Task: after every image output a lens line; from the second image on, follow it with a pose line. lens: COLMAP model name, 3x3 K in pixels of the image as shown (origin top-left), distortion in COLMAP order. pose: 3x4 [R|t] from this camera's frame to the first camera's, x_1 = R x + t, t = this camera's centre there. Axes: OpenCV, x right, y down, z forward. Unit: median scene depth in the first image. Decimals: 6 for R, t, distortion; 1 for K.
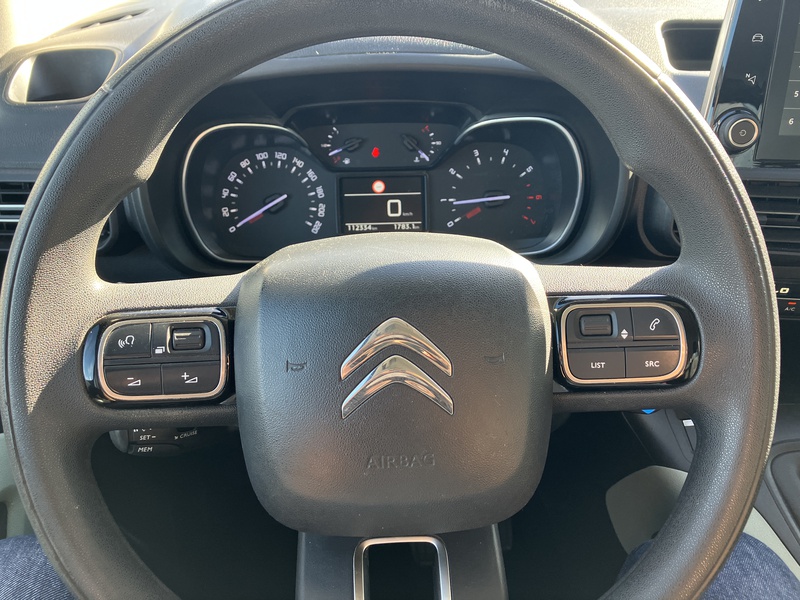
lens RADIAL K [[652.2, 0, 404.3], [0, 652.2, 304.4], [0, 0, 1]] dist [0.038774, -0.053047]
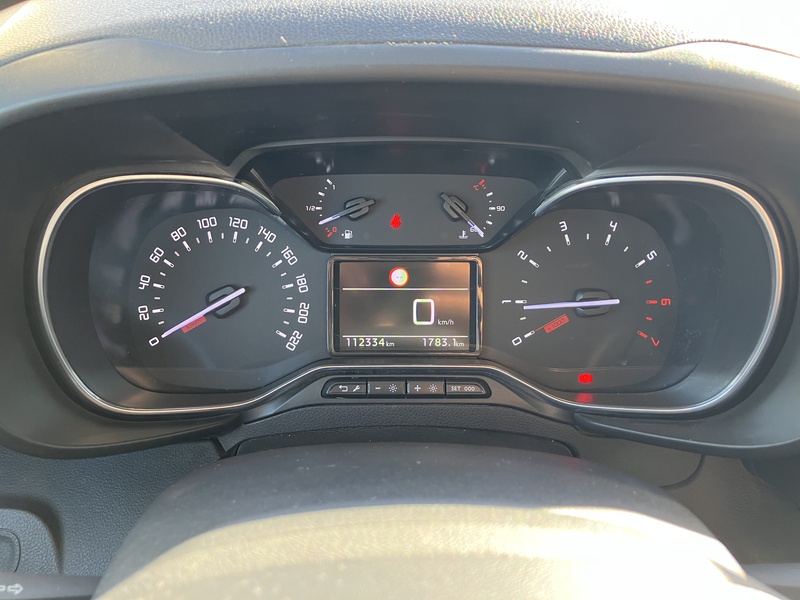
lens RADIAL K [[652.2, 0, 401.4], [0, 652.2, 295.4], [0, 0, 1]] dist [0.038774, -0.053047]
pose [[0.999371, 0.029201, -0.020118, -0.024734], [-0.030245, 0.998101, -0.053670, -0.132086], [0.018512, 0.054245, 0.998356, 0.402501]]
